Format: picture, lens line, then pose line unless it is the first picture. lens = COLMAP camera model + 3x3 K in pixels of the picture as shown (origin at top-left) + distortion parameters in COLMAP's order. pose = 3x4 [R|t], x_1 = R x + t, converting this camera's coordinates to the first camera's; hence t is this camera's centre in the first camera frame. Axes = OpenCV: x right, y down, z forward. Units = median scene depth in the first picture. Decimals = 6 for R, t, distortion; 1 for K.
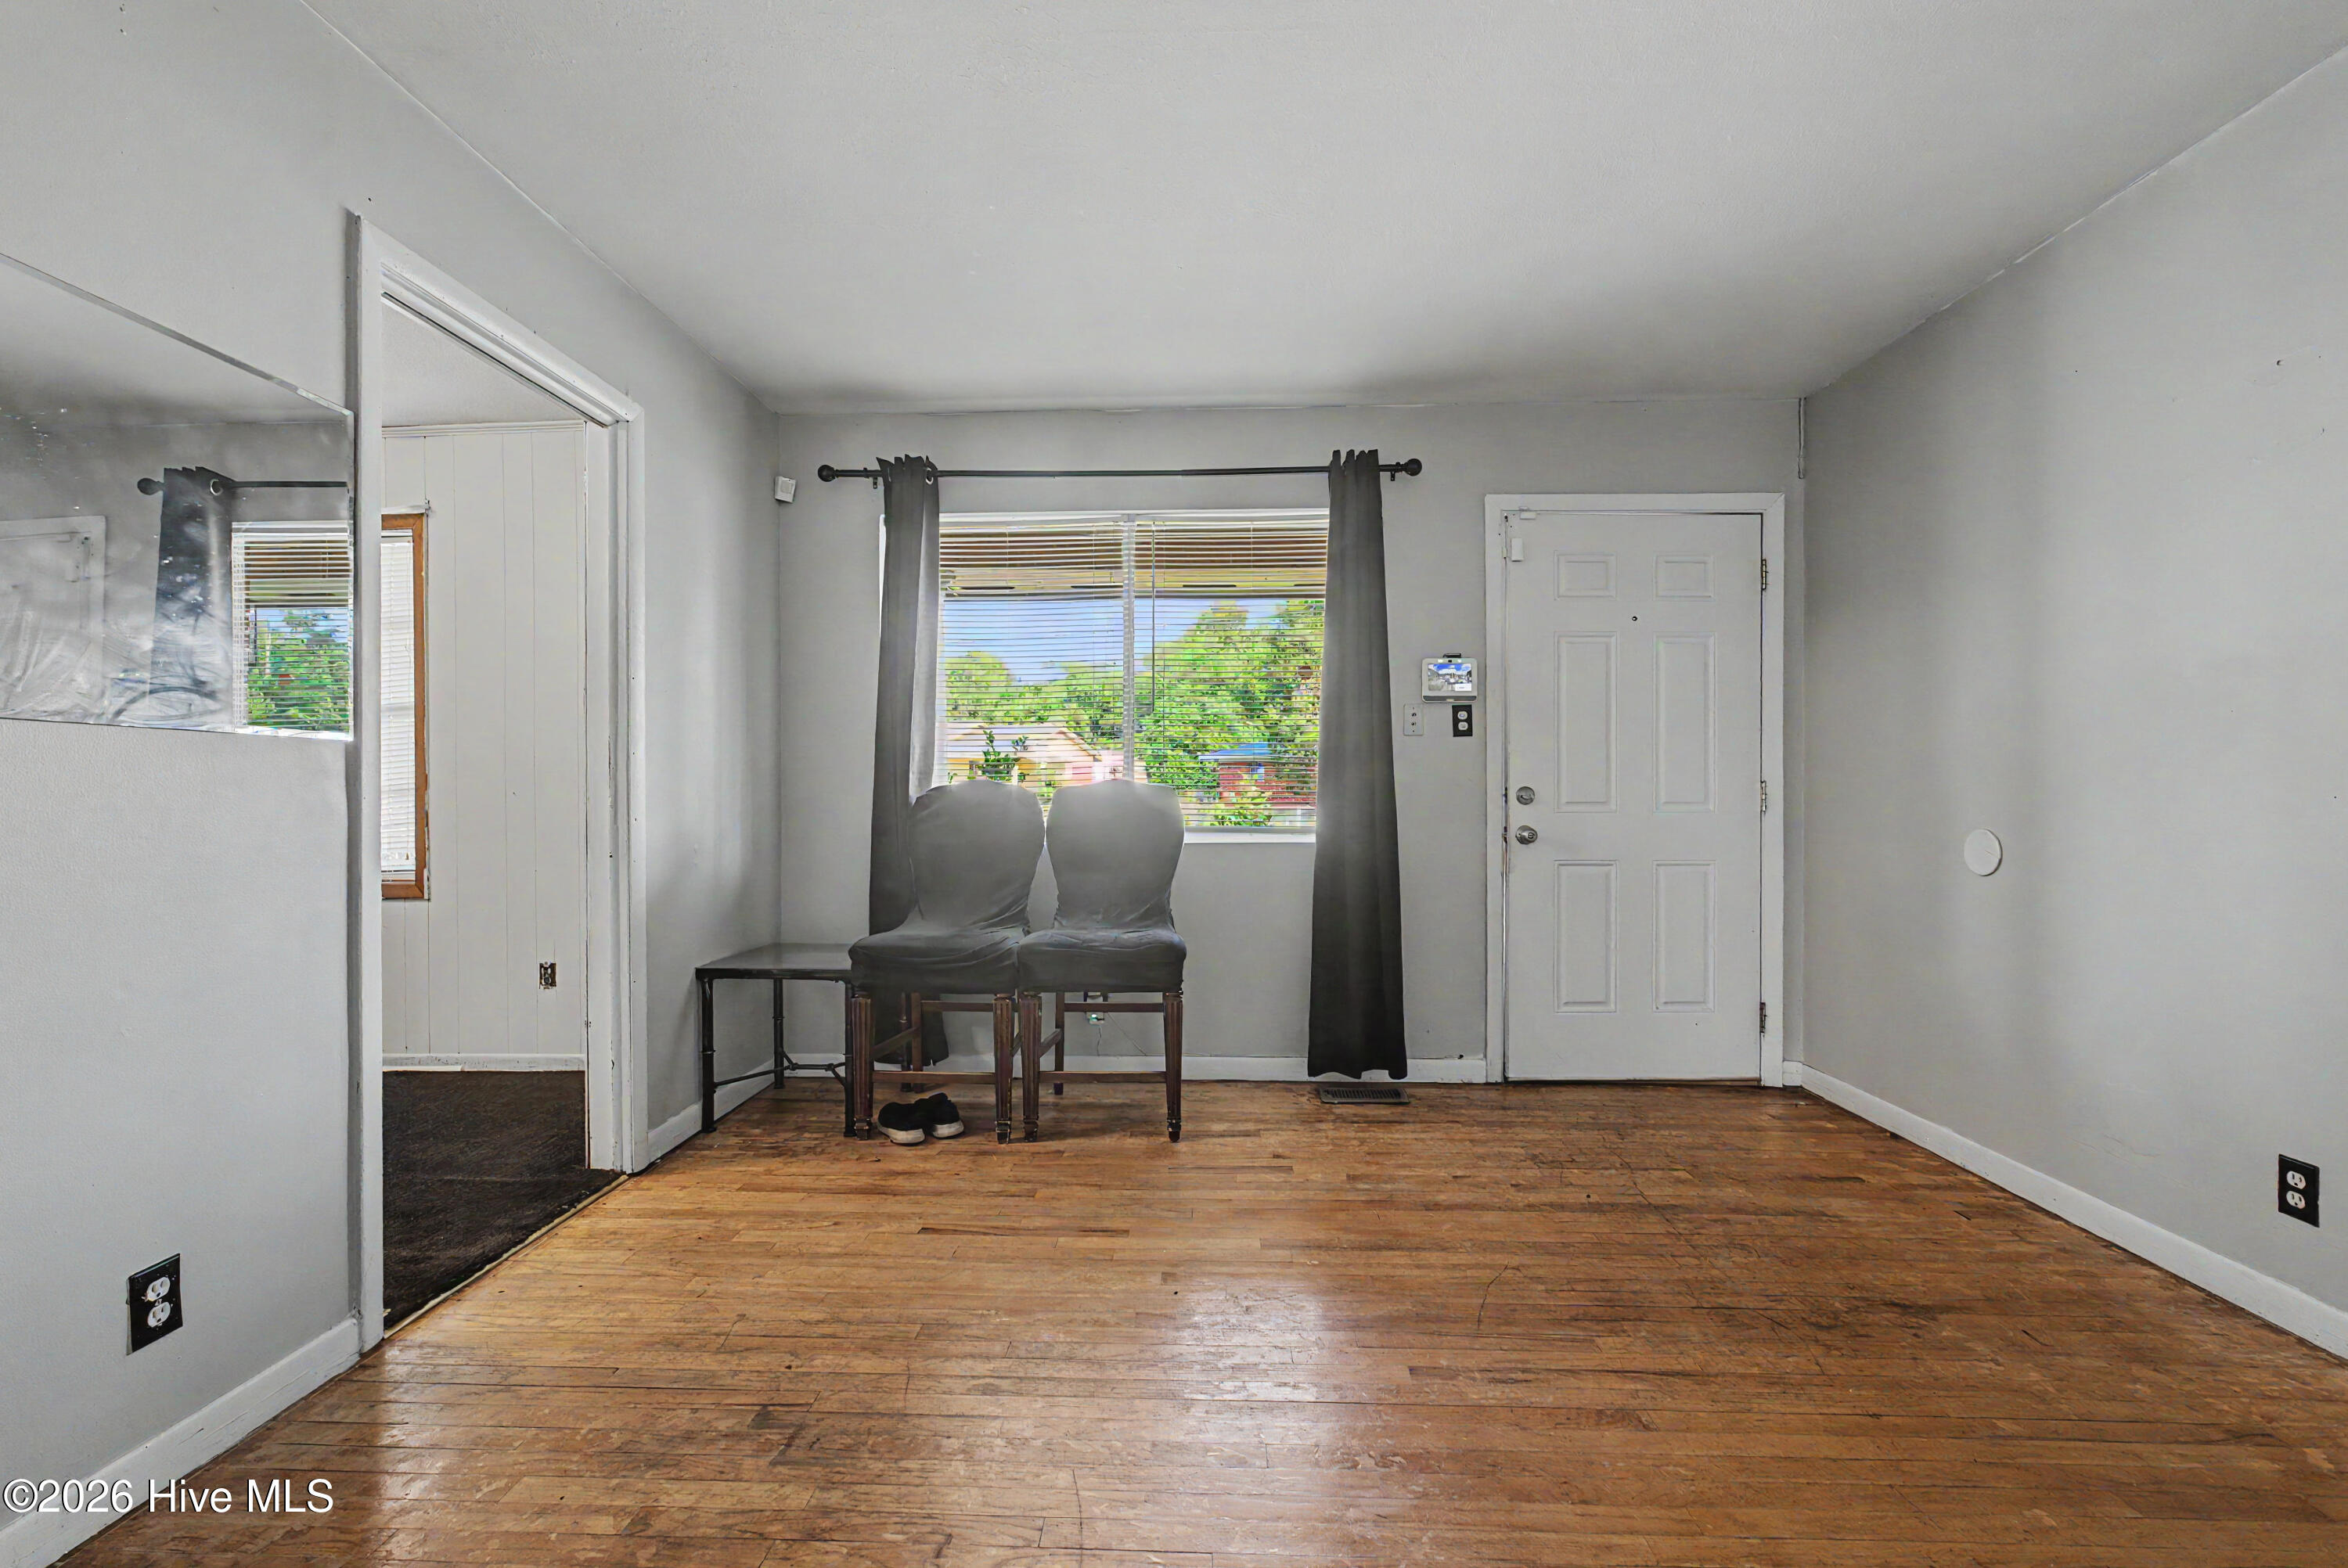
lens RADIAL K [[1006.9, 0, 1182.5], [0, 1006.9, 795.5], [0, 0, 1]] dist [-0.001246, 0.000334]
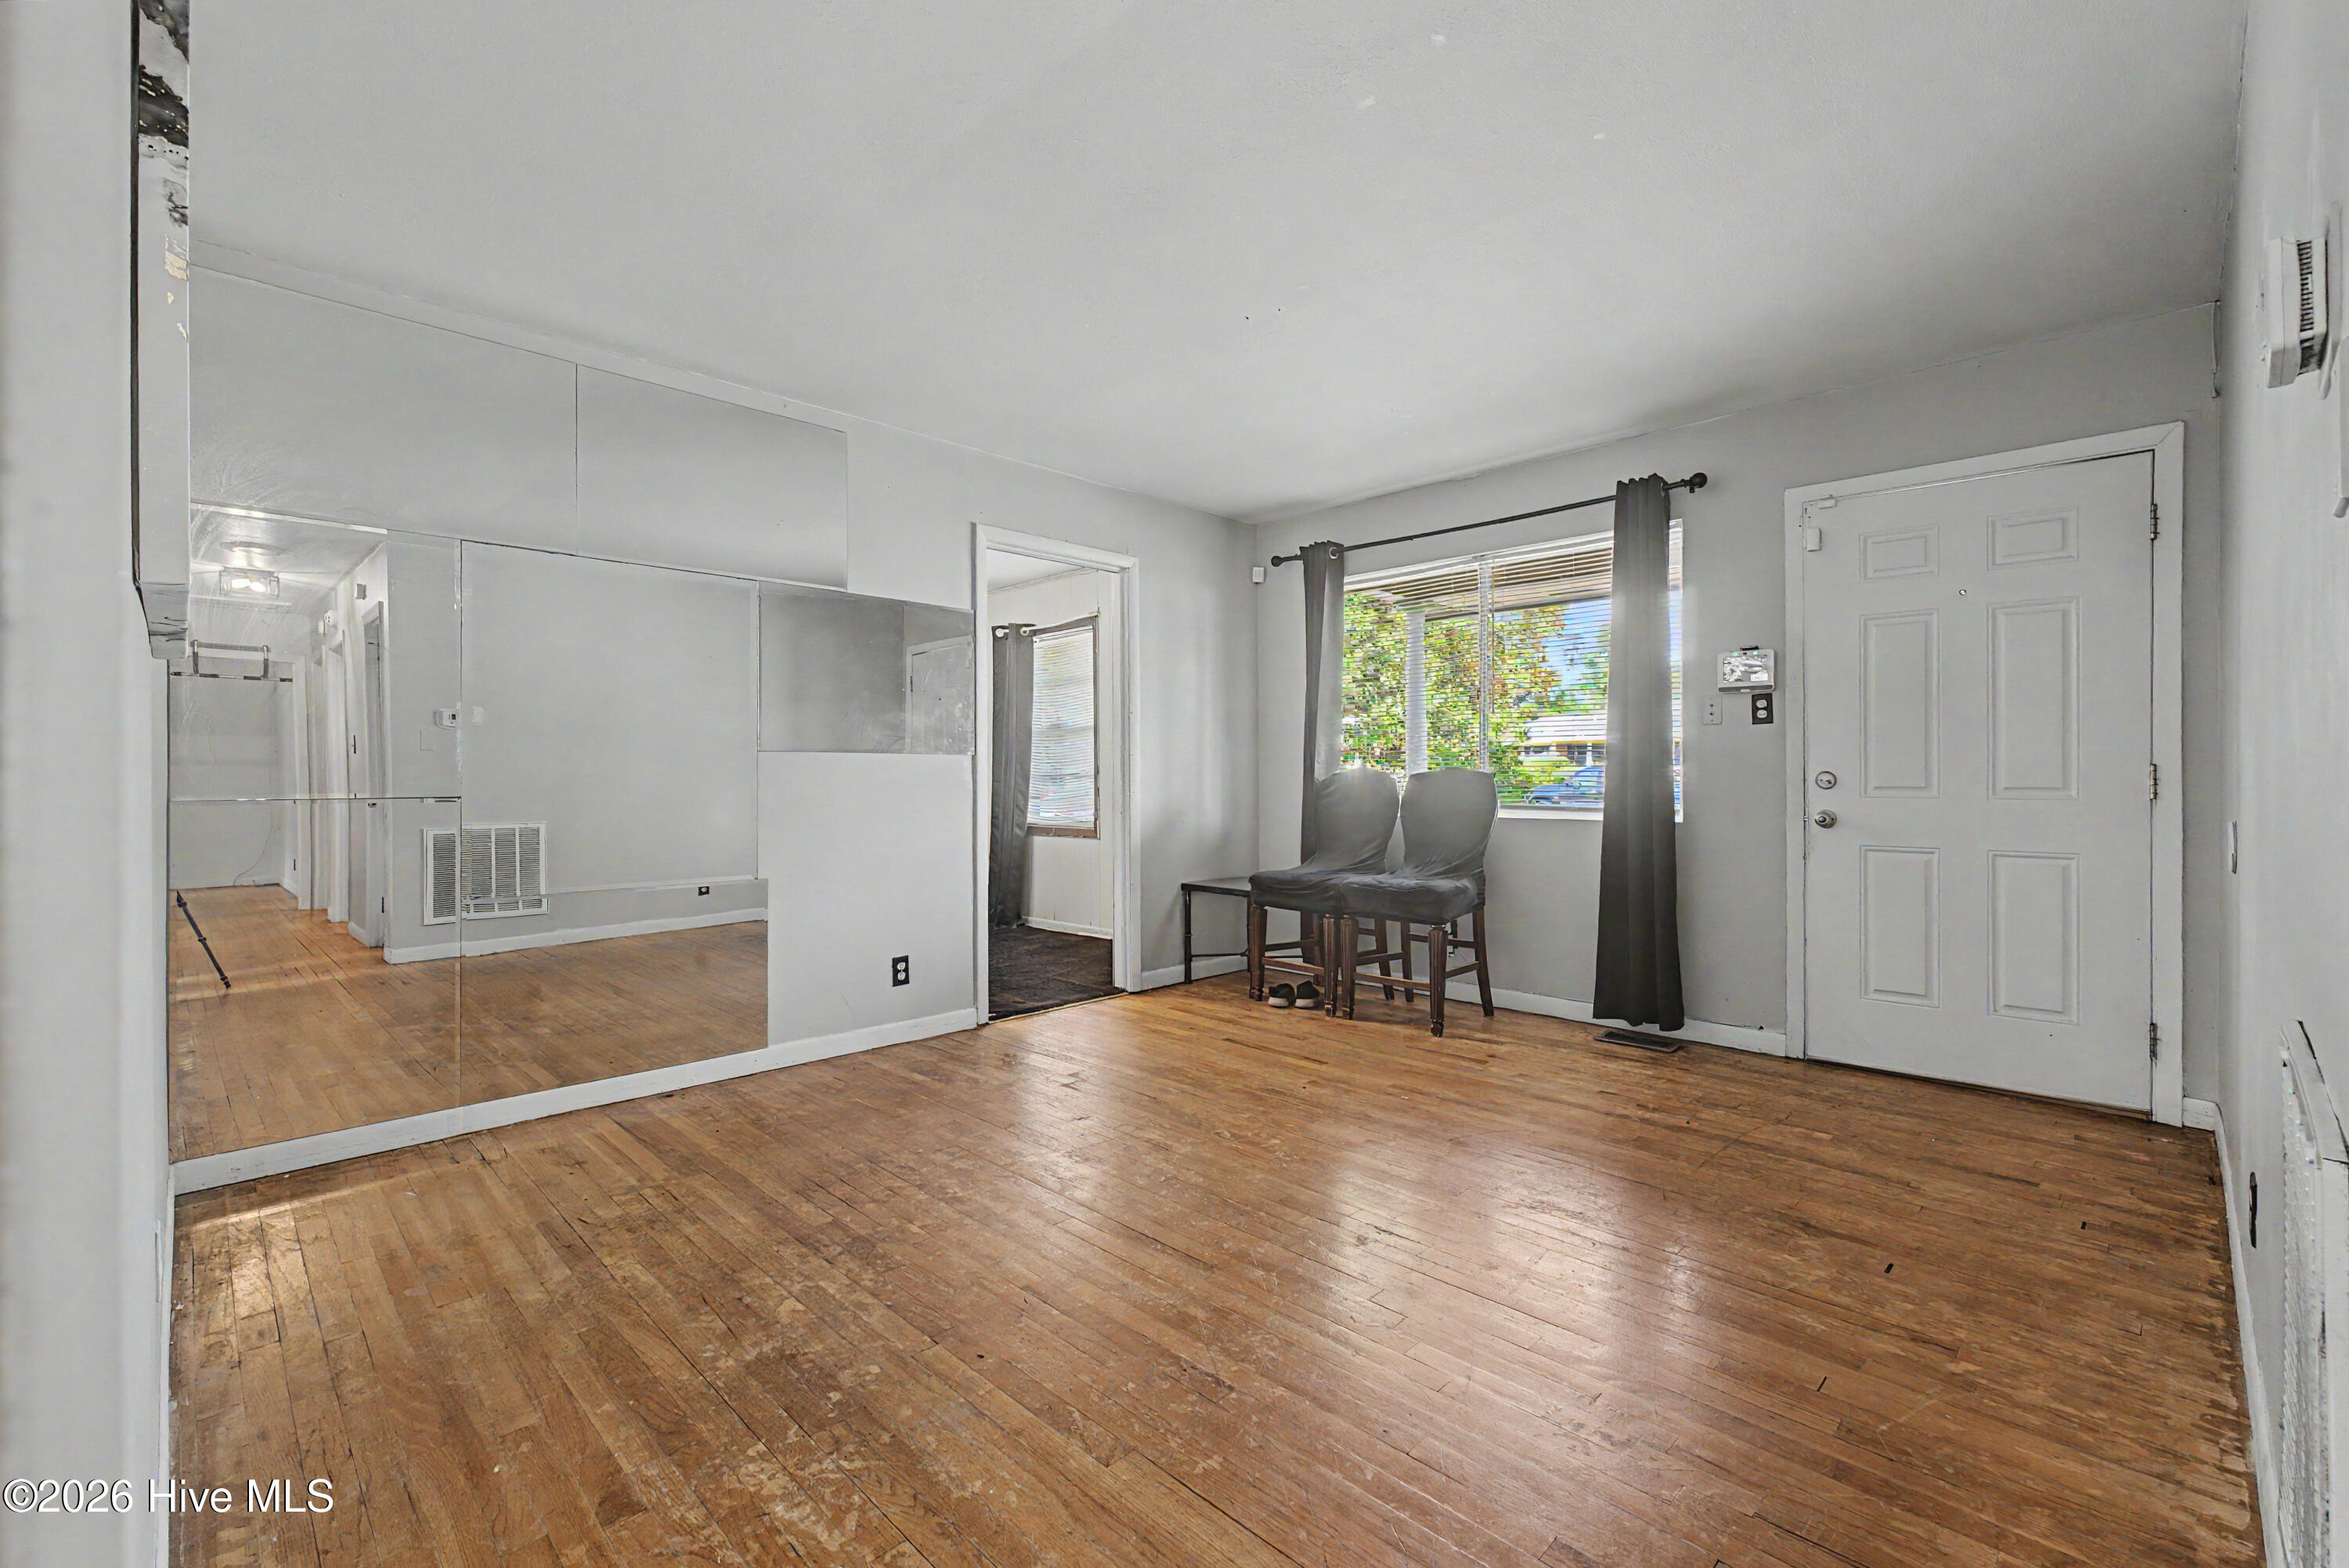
lens RADIAL K [[1007.4, 0, 1183.0], [0, 1007.4, 795.5], [0, 0, 1]] dist [-0.001246, 0.000334]
pose [[0.736081, 0.012267, -0.676783, 0.625615], [-0.001638, 0.999865, 0.016342, -0.000097], [0.676892, -0.010920, 0.736001, -0.209635]]
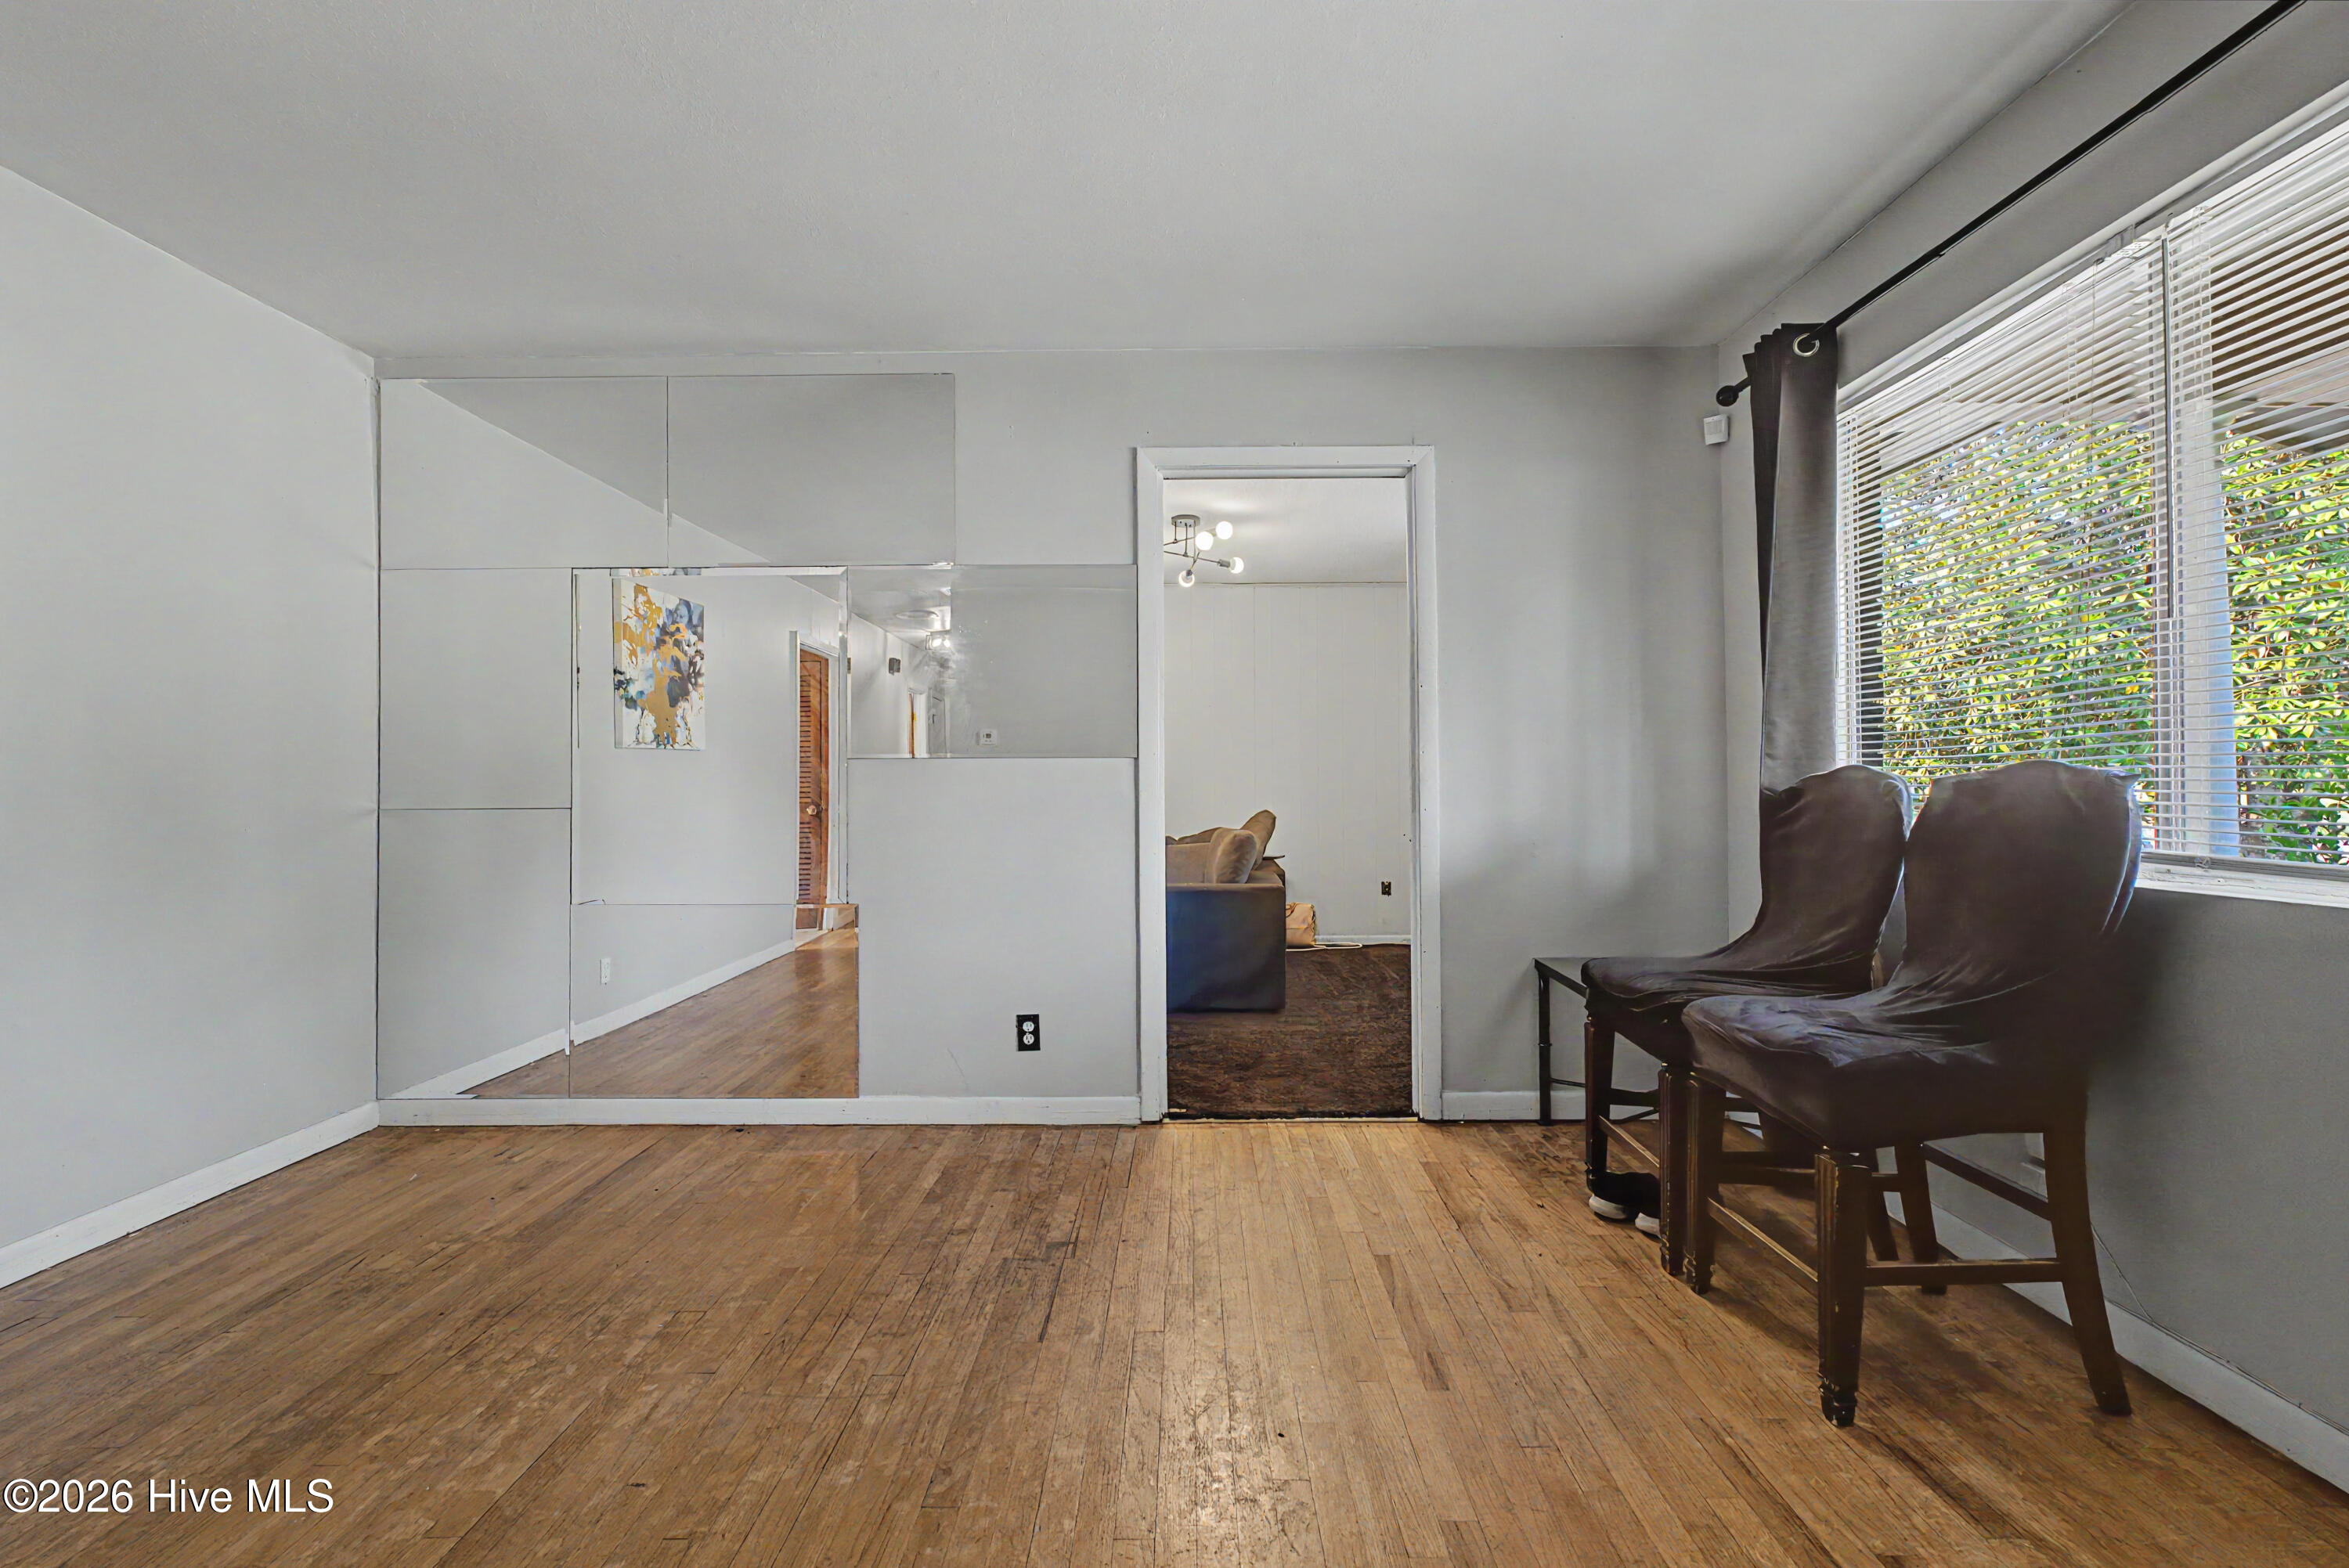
lens RADIAL K [[996.1, 0, 1171.1], [0, 996.1, 777.3], [0, 0, 1]] dist [0.000840, 0.000832]
pose [[0.021100, -0.008344, -0.999743, 0.510274], [0.003698, 0.999959, -0.008268, -0.004624], [0.999771, -0.003523, 0.021130, 0.602009]]
